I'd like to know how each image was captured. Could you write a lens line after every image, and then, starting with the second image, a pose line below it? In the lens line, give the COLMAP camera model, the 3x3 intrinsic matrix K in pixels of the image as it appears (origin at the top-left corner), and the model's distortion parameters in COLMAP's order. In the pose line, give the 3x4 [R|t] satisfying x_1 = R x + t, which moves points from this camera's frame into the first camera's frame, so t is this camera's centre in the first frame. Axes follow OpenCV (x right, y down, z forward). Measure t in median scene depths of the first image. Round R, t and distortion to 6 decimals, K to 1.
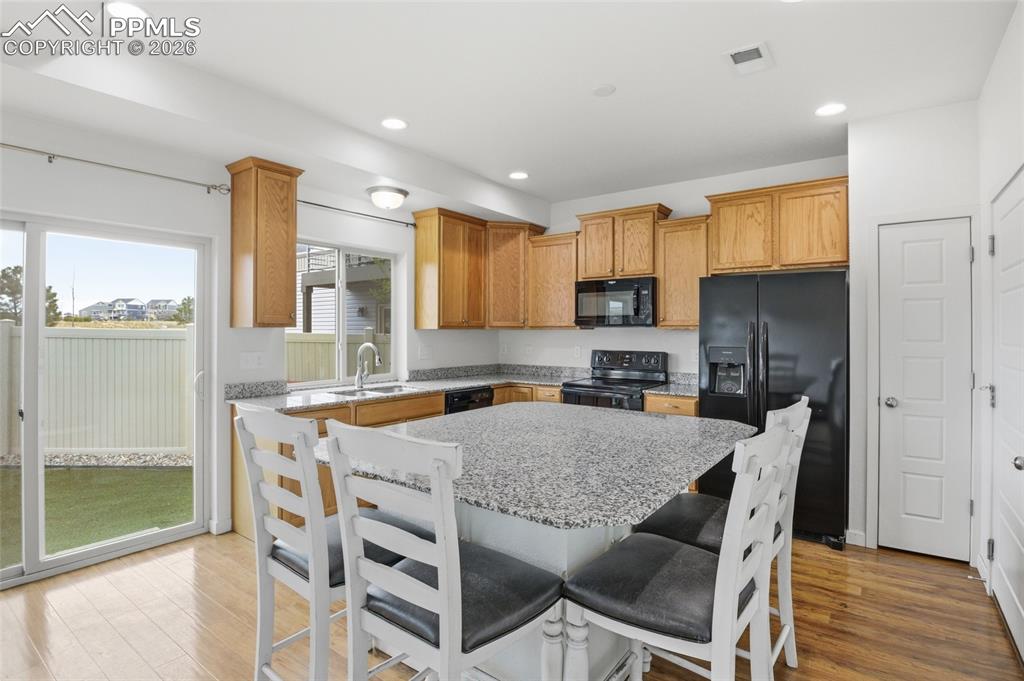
lens RADIAL K [[503.9, 0, 527.4], [0, 503.9, 332.1], [0, 0, 1]] dist [-0.023666, -0.000164]
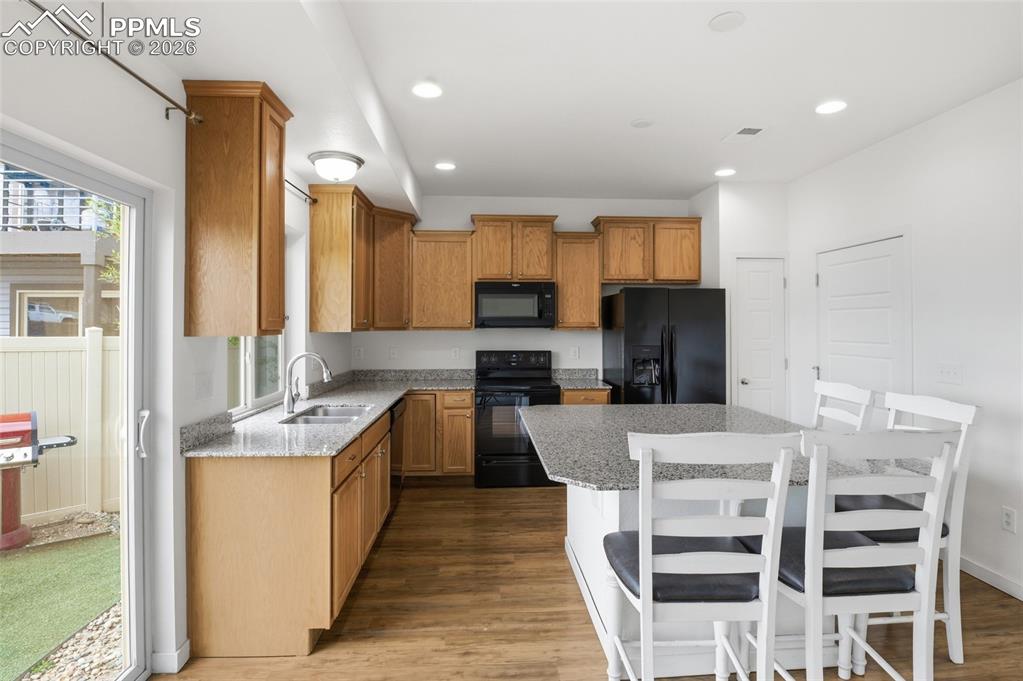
lens RADIAL K [[519.6, 0, 509.7], [0, 519.6, 323.9], [0, 0, 1]] dist [-0.033404, -0.000056]
pose [[0.778991, -0.001202, 0.627034, -0.502448], [0.002286, 0.999997, -0.000923, -0.017764], [-0.627031, 0.002153, 0.778991, 0.173519]]
